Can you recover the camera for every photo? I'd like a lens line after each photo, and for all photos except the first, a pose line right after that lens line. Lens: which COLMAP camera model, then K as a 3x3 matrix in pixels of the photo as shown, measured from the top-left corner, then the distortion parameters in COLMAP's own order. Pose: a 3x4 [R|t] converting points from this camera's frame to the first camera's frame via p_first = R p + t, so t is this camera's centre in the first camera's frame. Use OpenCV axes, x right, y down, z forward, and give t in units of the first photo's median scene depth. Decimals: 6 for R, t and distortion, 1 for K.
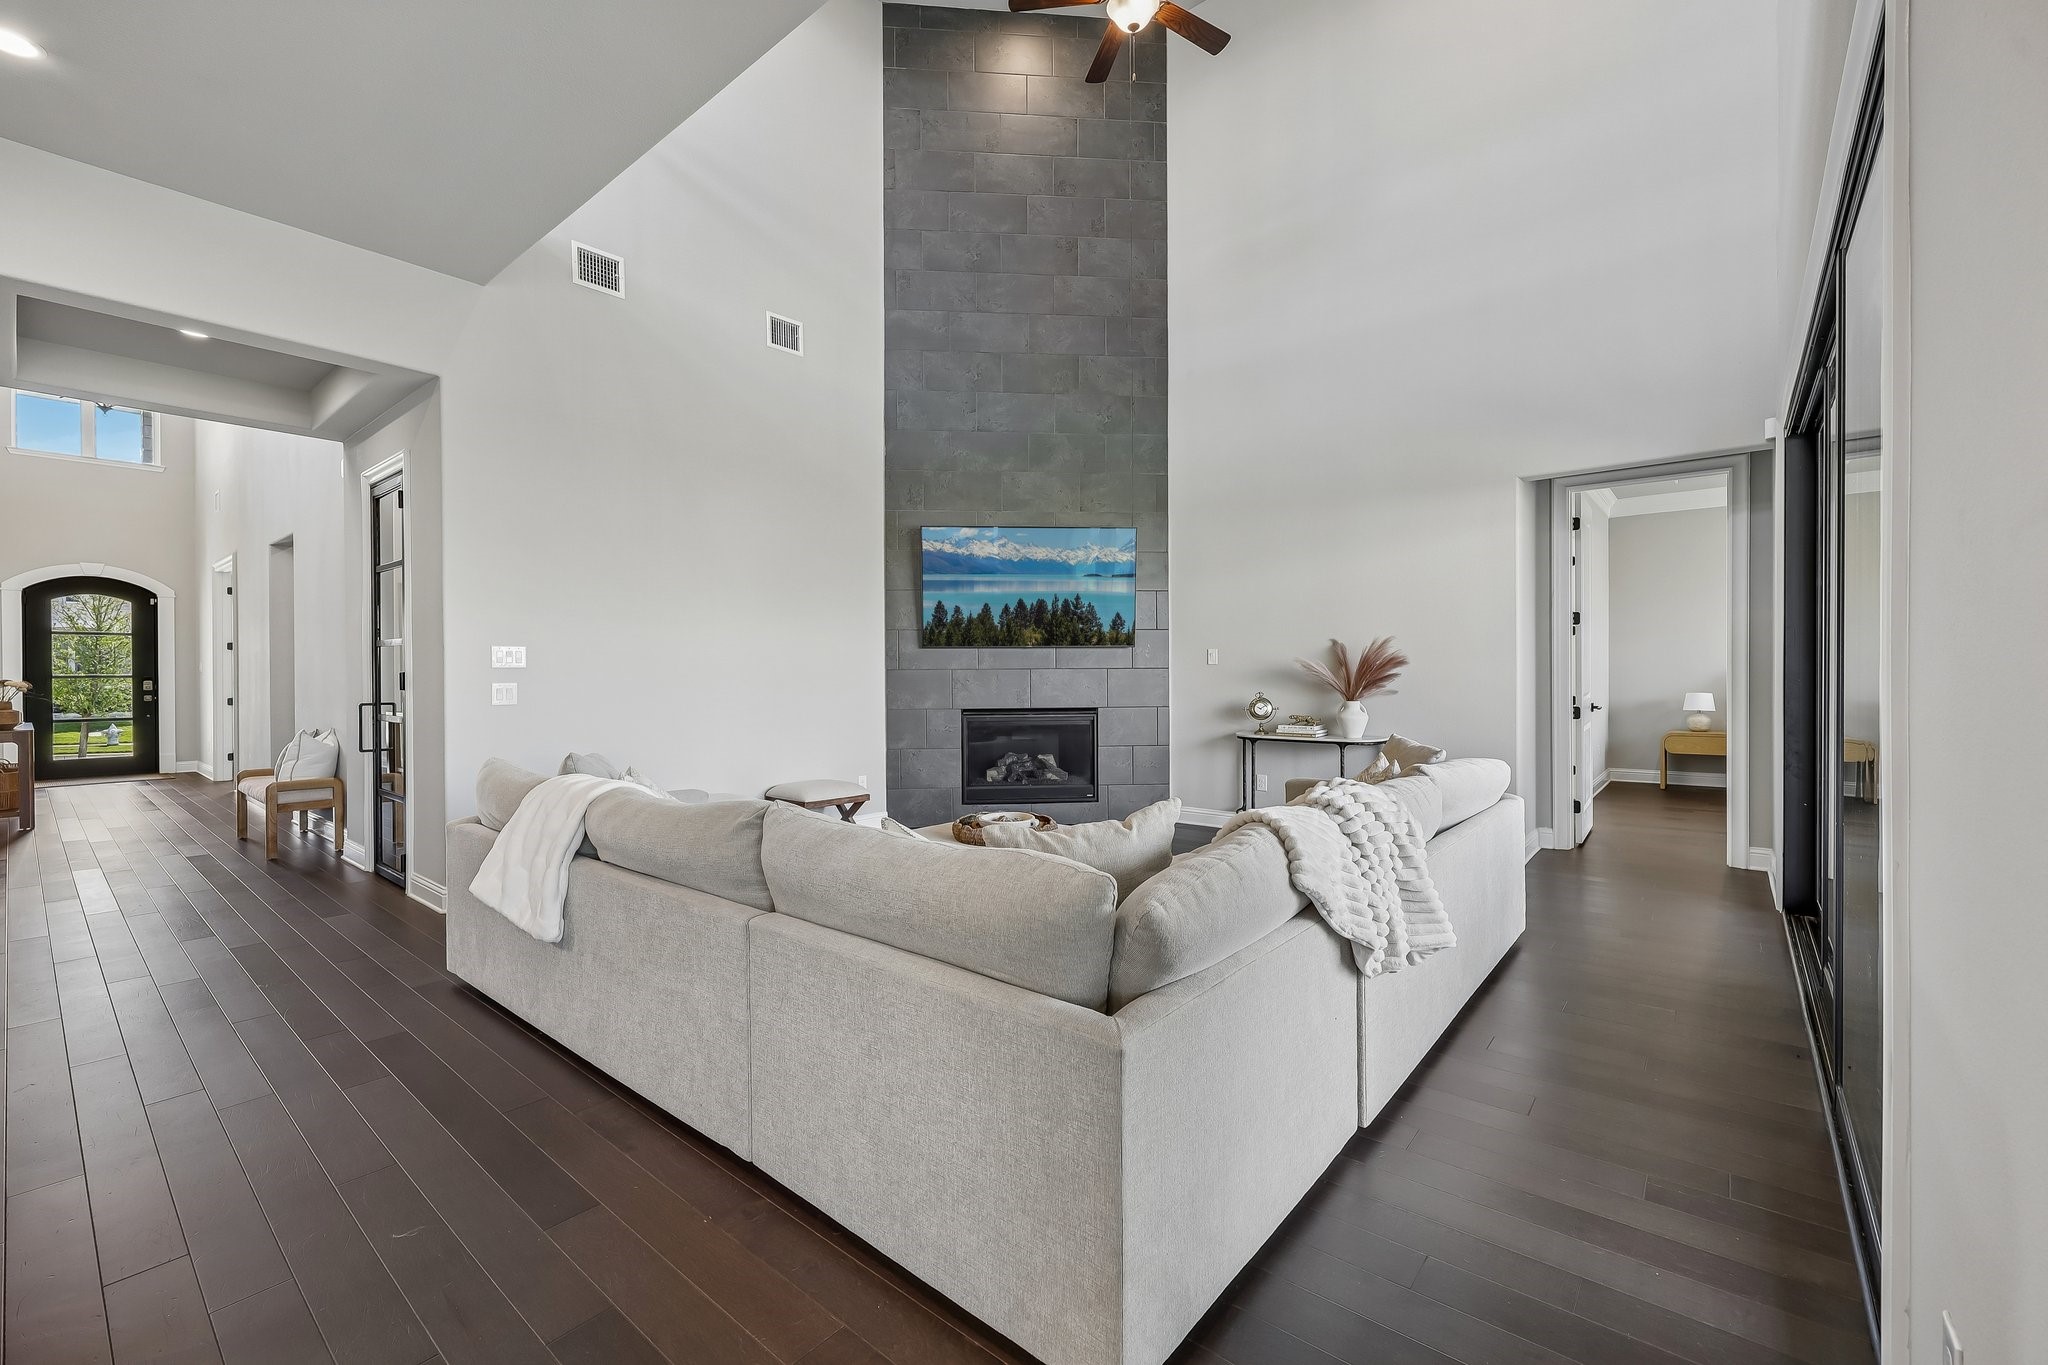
lens RADIAL K [[833.0, 0, 992.8], [0, 833.0, 678.1], [0, 0, 1]] dist [-0.000375, 0.000979]
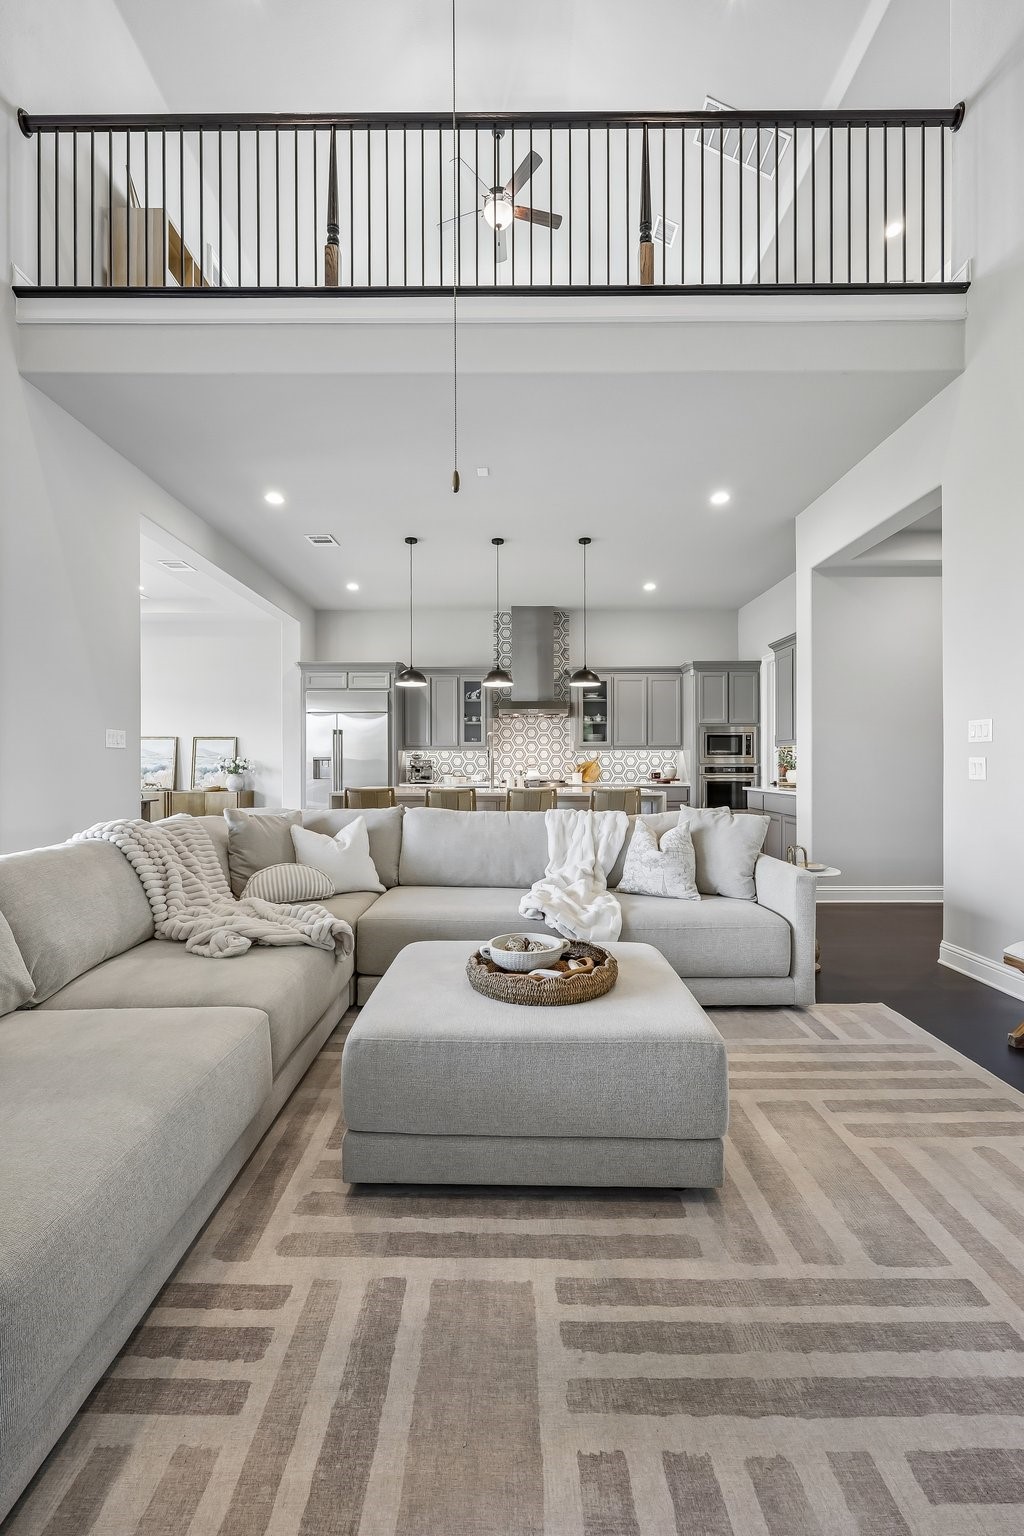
lens RADIAL K [[624.8, 0, 506.3], [0, 624.8, 763.8], [0, 0, 1]] dist [-0.000375, 0.000979]
pose [[-0.750032, 0.006835, -0.661366, 0.233211], [0.001099, 0.999958, 0.009087, 0.004229], [0.661401, 0.006089, -0.750008, 0.836987]]
